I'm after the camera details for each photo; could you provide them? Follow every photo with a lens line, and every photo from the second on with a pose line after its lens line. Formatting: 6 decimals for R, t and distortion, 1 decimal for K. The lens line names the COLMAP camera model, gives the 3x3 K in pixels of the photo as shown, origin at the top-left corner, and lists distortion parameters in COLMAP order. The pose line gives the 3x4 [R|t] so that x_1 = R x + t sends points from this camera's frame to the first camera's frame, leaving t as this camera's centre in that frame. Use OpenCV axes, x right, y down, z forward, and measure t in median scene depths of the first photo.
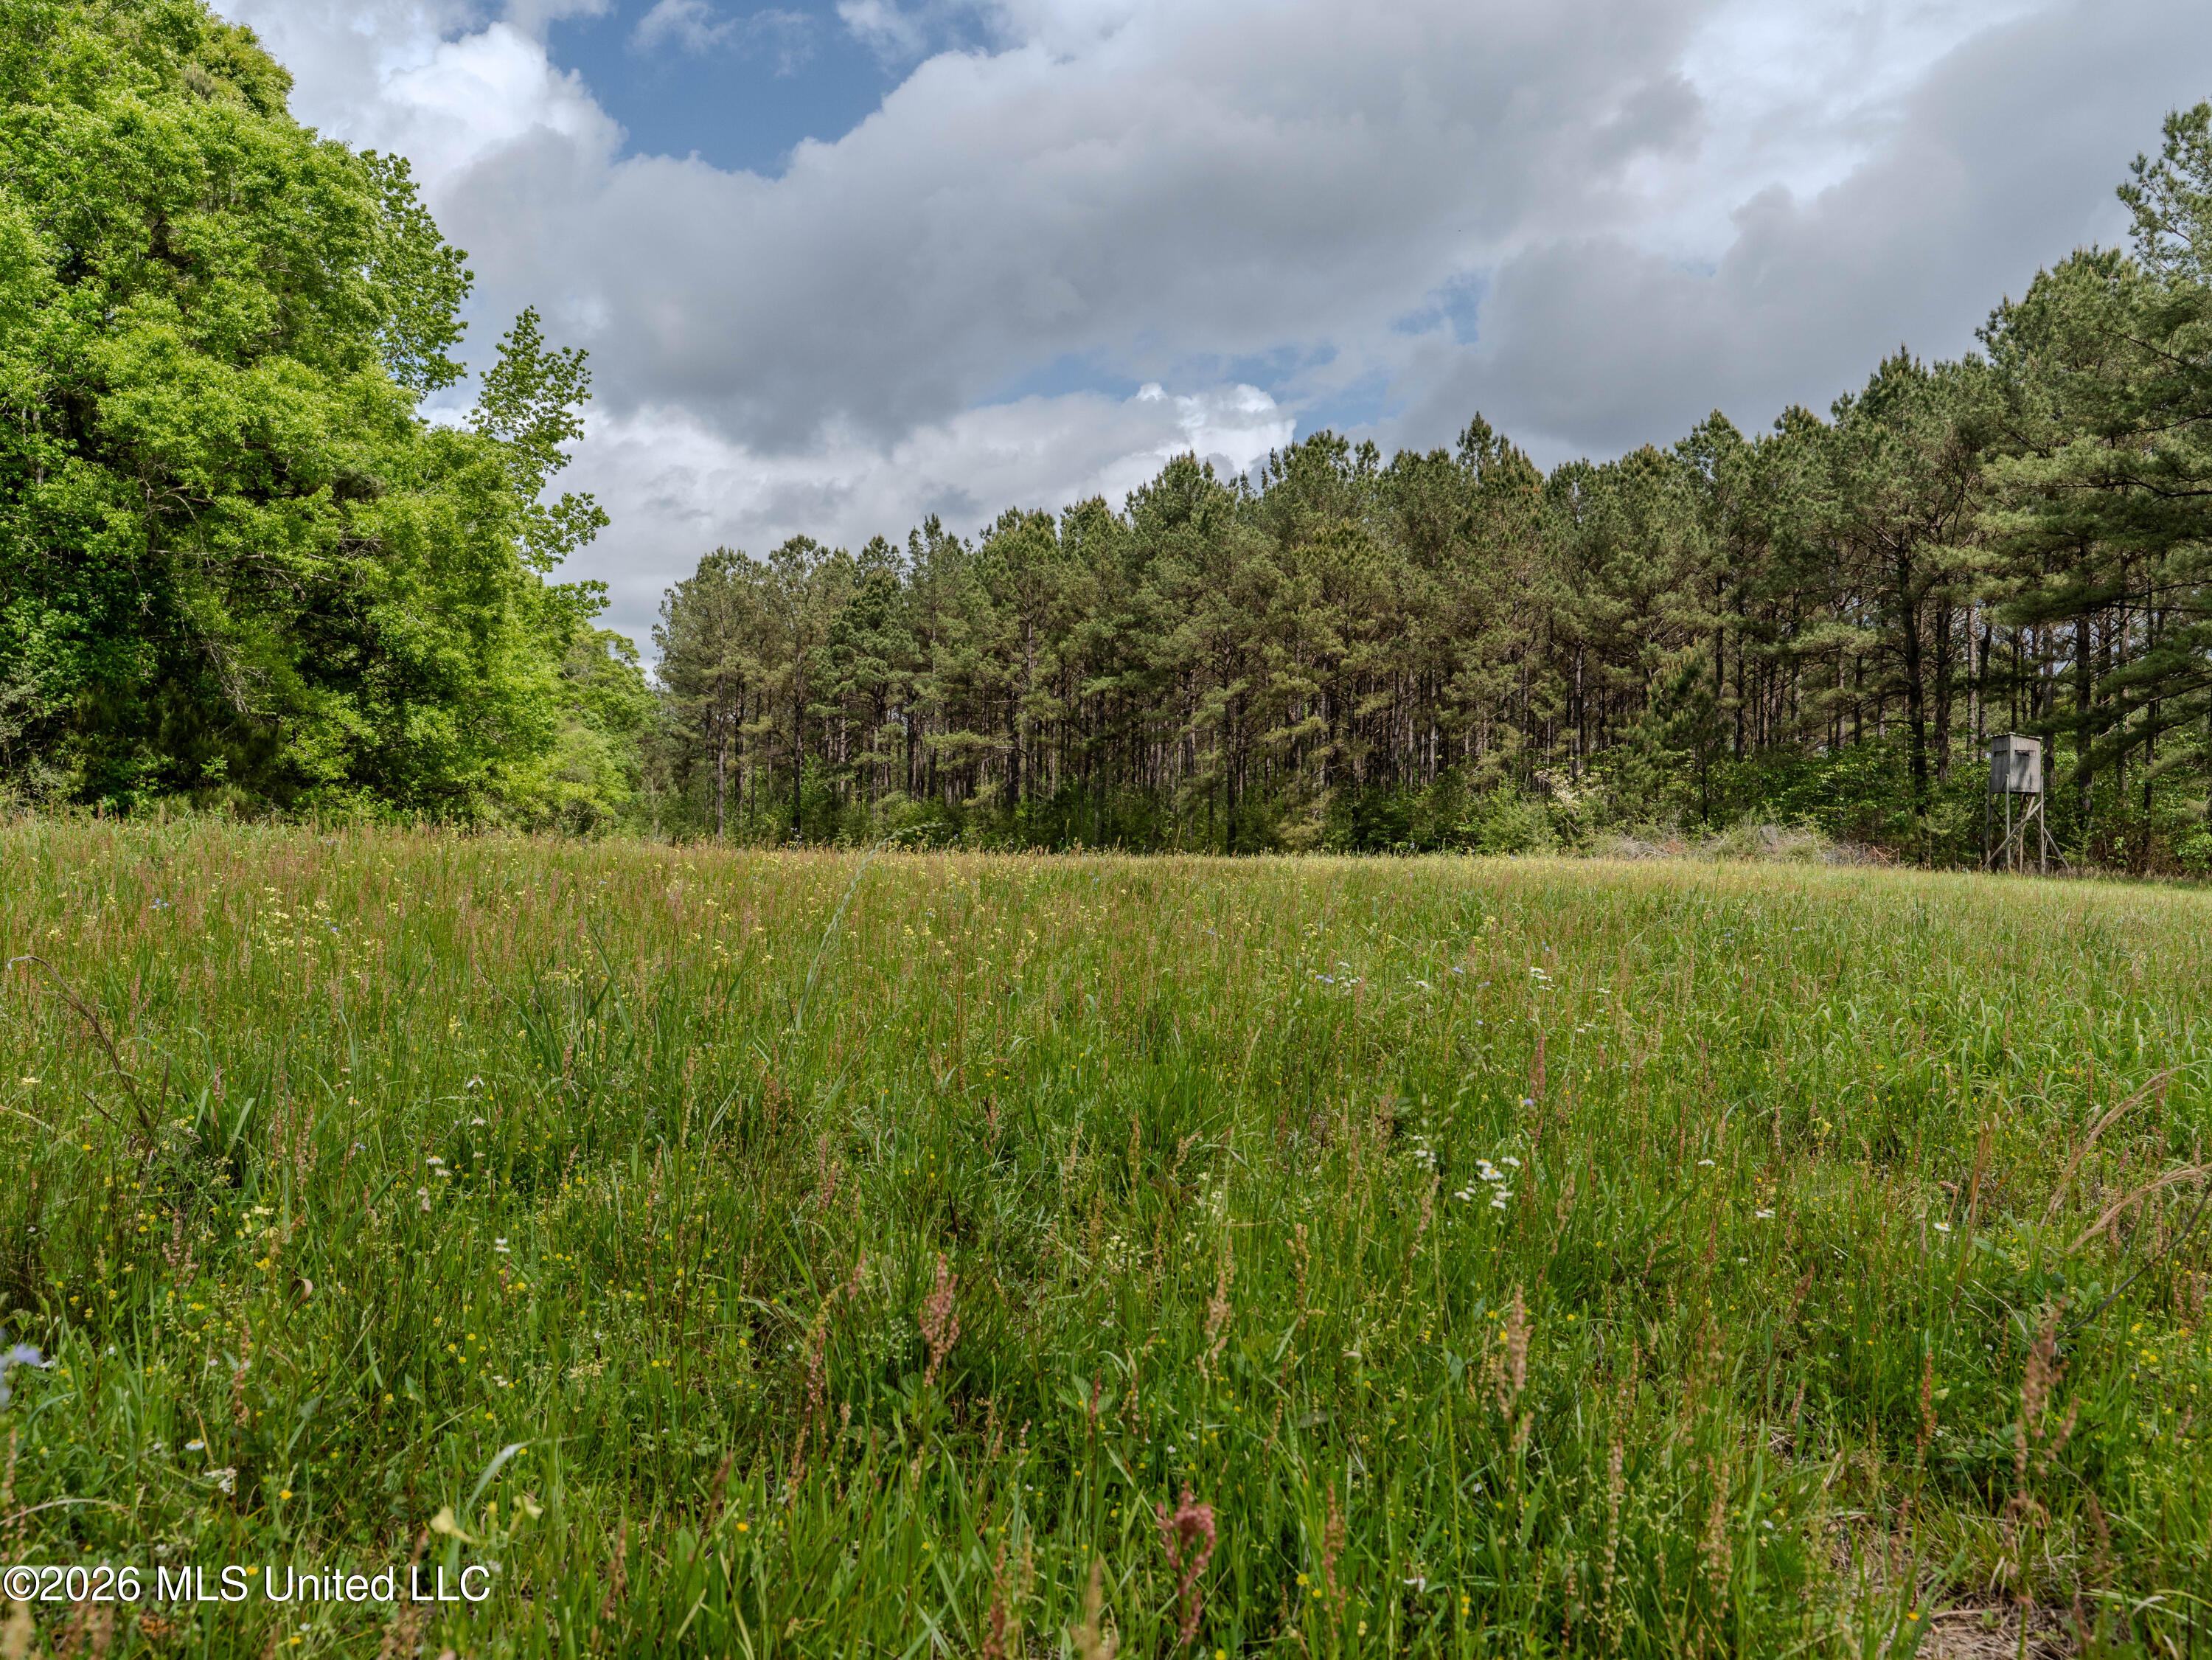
lens RADIAL K [[1854.7, 0, 1091.3], [0, 1854.7, 844.1], [0, 0, 1]] dist [0.052857, -0.016771]
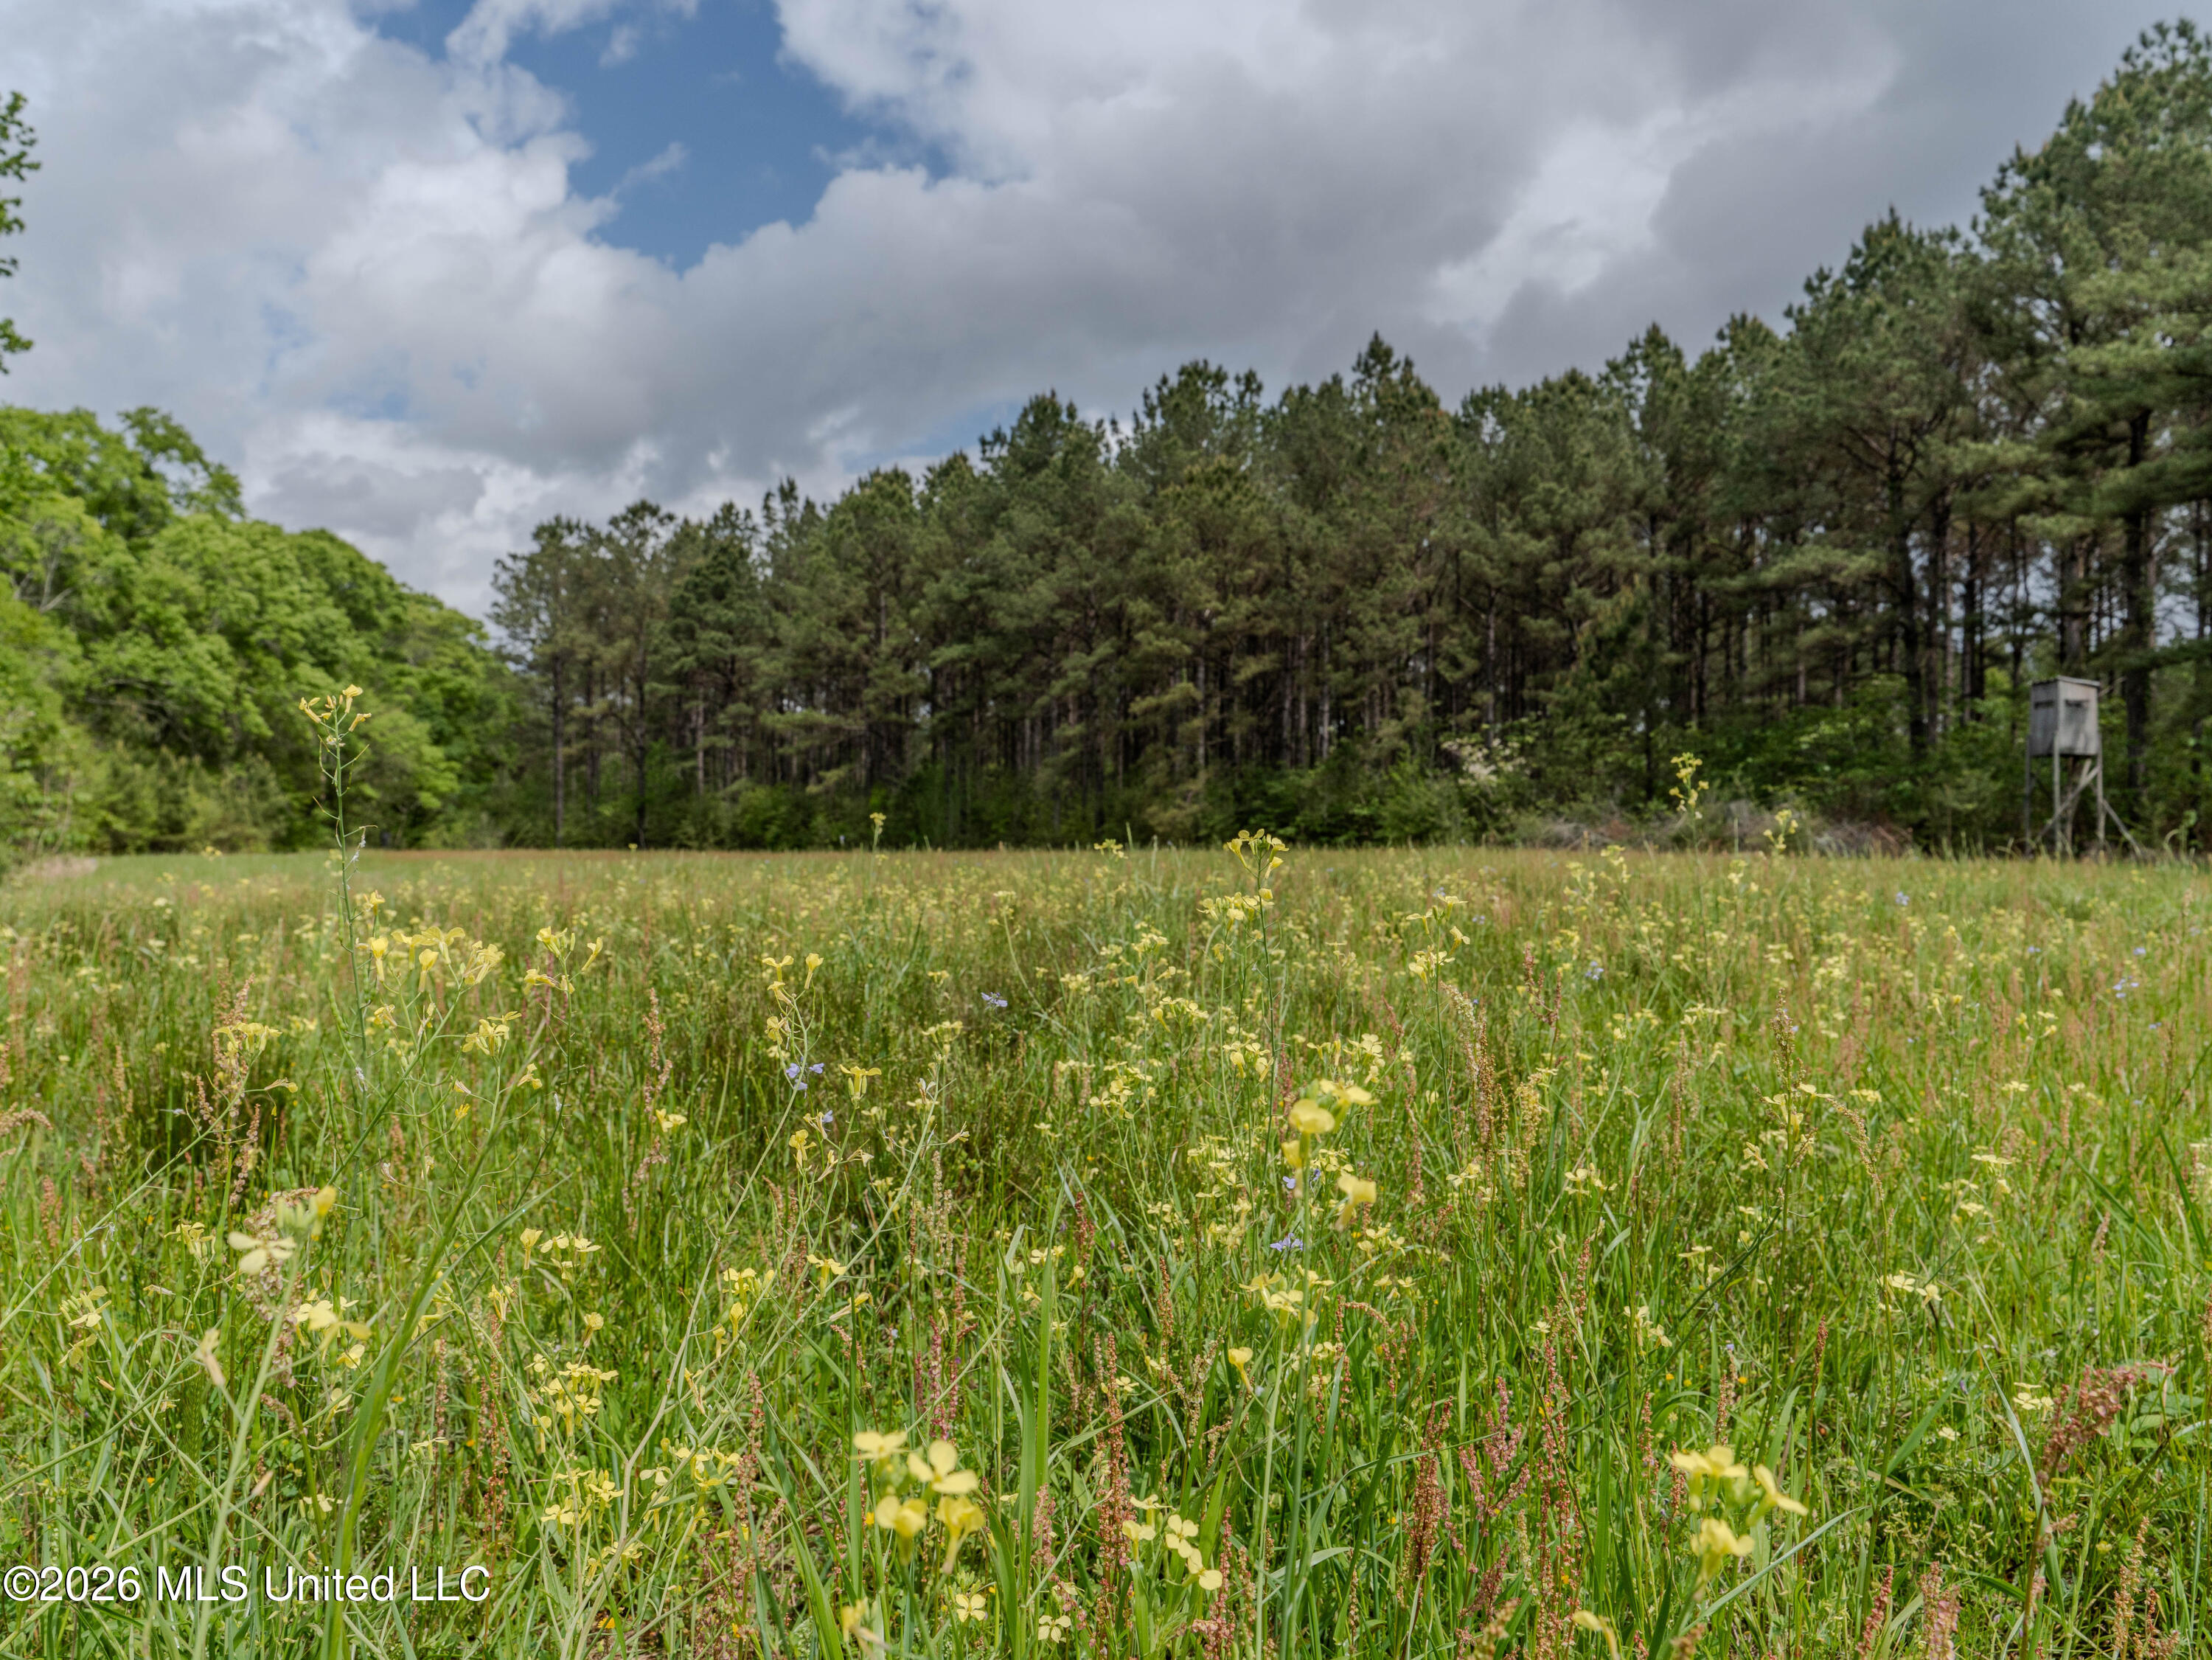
lens RADIAL K [[1607.1, 0, 1104.6], [0, 1607.1, 840.6], [0, 0, 1]] dist [0.061709, -0.002212]
pose [[0.999496, -0.010576, 0.029948, 0.061820], [0.010454, 0.999936, 0.004253, 0.000657], [-0.029991, -0.003938, 0.999542, 0.269249]]
